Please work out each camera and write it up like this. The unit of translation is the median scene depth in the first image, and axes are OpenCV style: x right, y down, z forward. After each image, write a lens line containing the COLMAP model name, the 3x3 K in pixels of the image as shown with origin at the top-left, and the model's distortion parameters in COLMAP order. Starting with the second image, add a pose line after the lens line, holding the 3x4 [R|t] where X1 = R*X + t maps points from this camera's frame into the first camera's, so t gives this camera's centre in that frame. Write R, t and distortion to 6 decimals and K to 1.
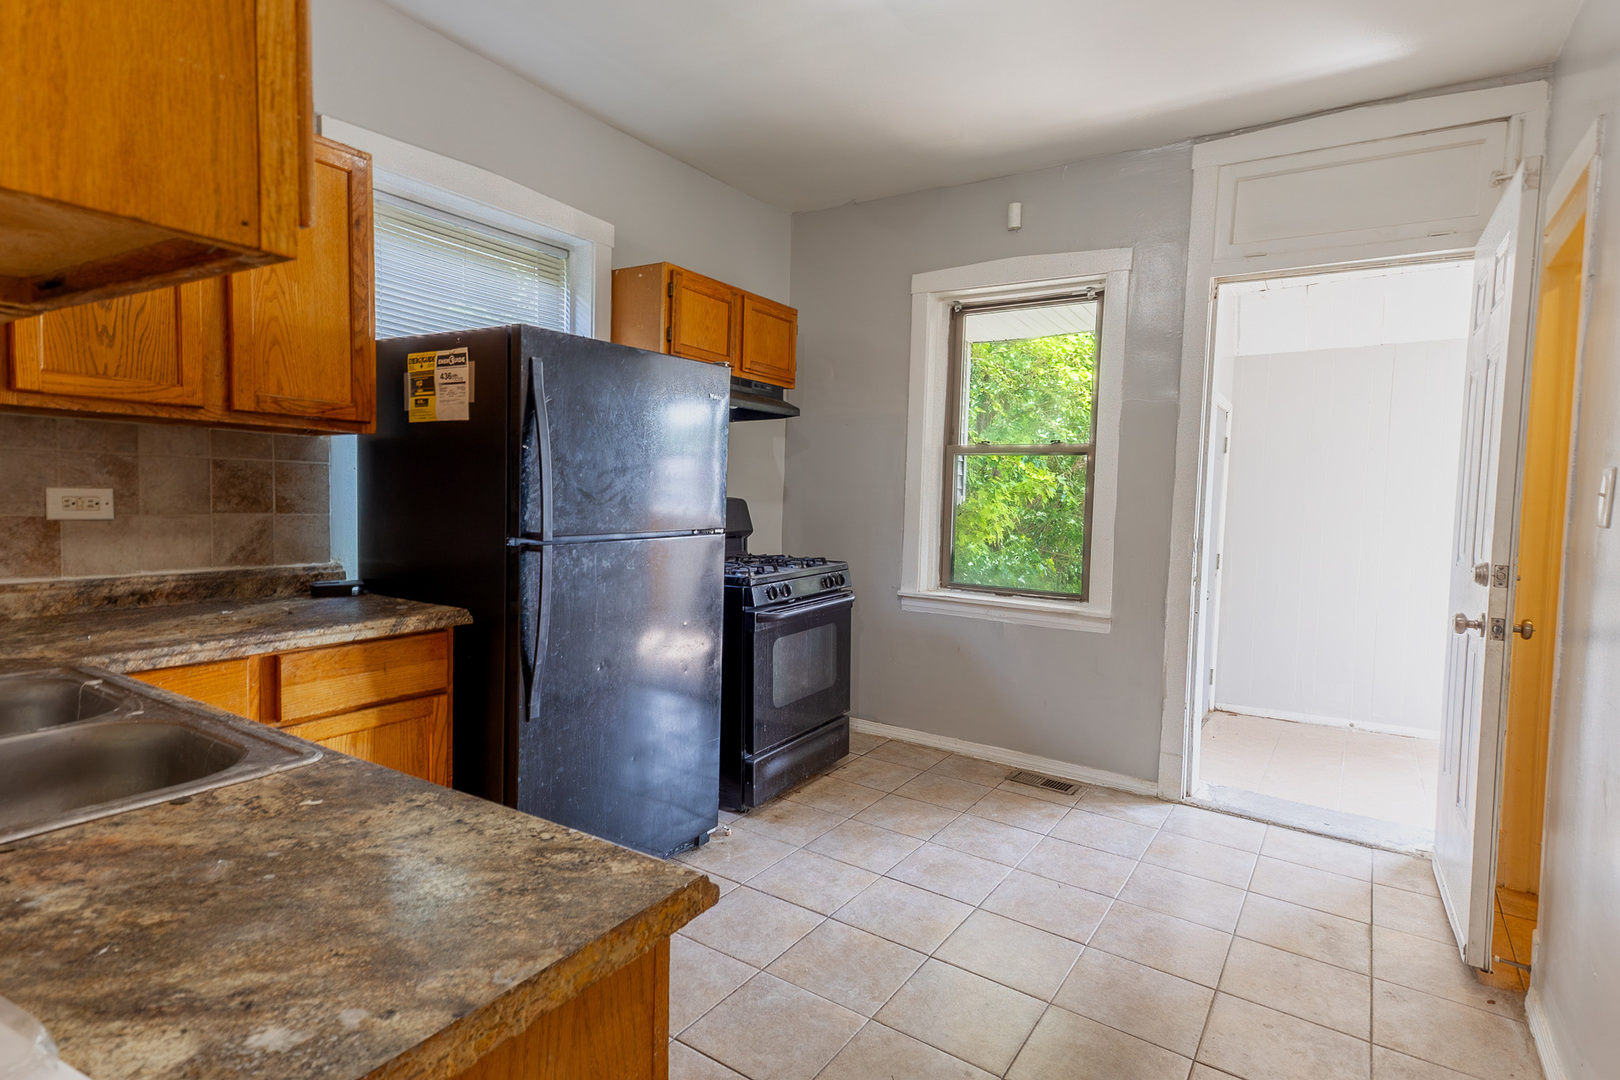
lens RADIAL K [[838.6, 0, 821.8], [0, 838.6, 535.0], [0, 0, 1]] dist [0.040590, -0.001112]
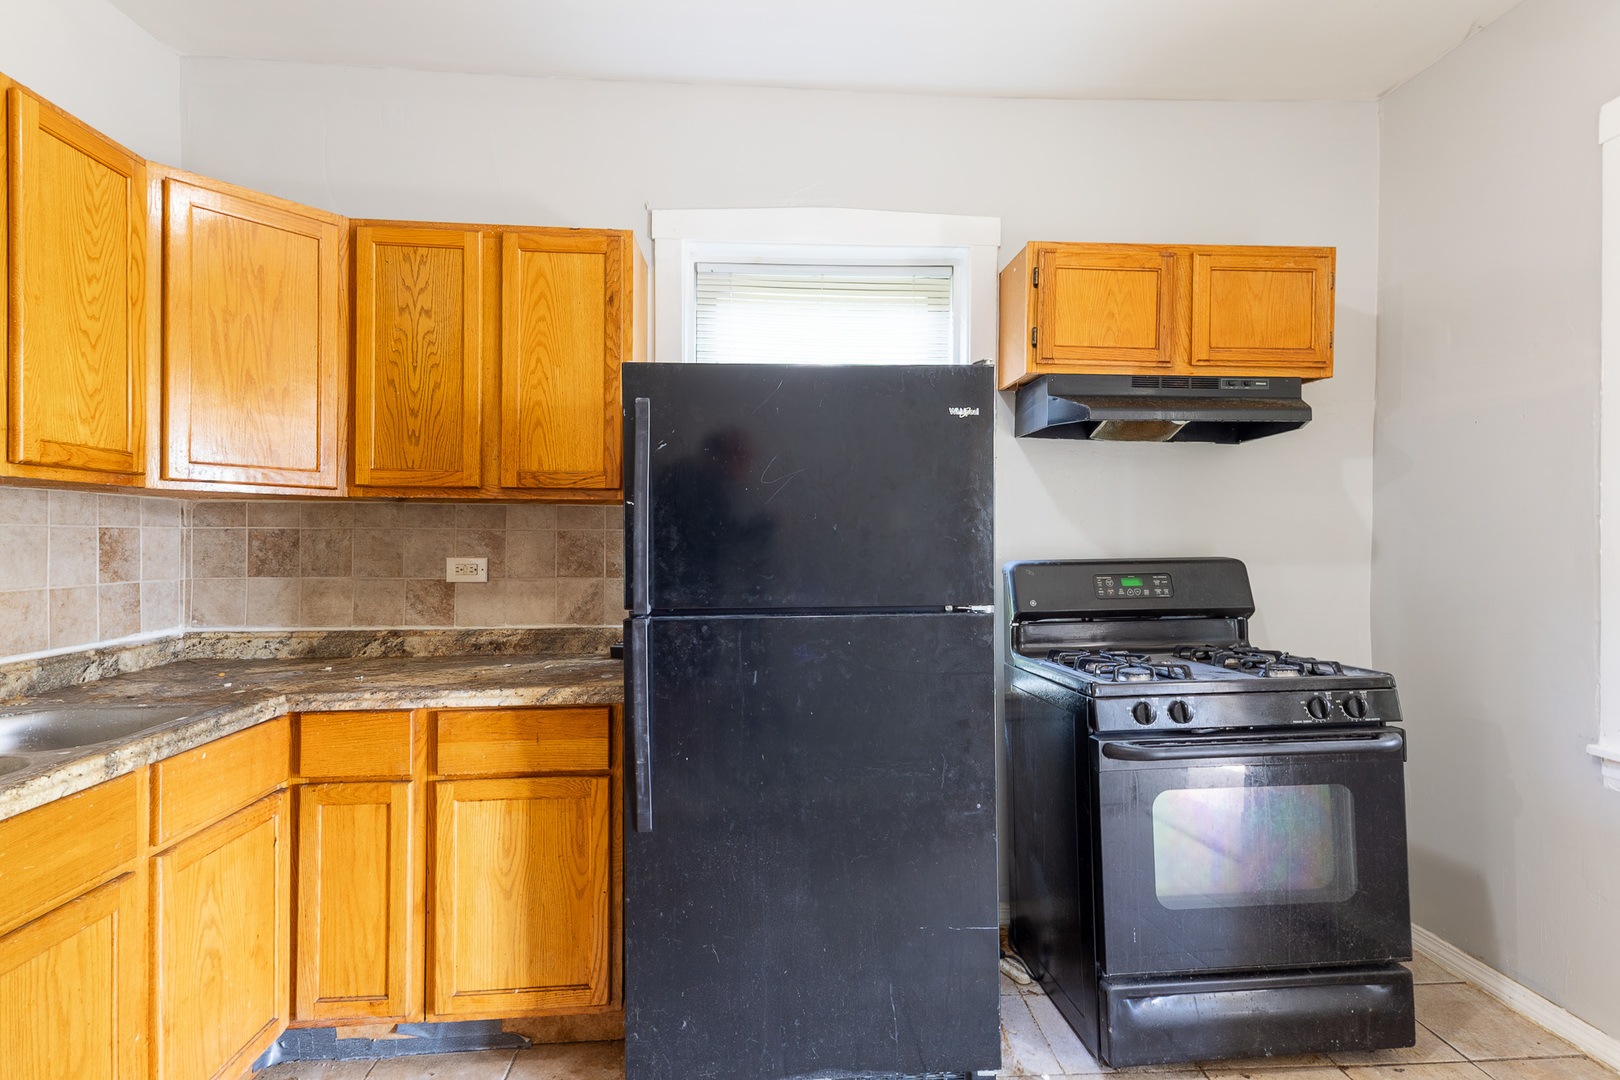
lens RADIAL K [[838.6, 0, 814.7], [0, 838.6, 535.3], [0, 0, 1]] dist [0.040590, -0.001112]
pose [[0.596544, -0.031413, -0.801965, 0.442874], [-0.026045, 0.997950, -0.058463, -0.026626], [0.802157, 0.055763, 0.594503, 0.640678]]
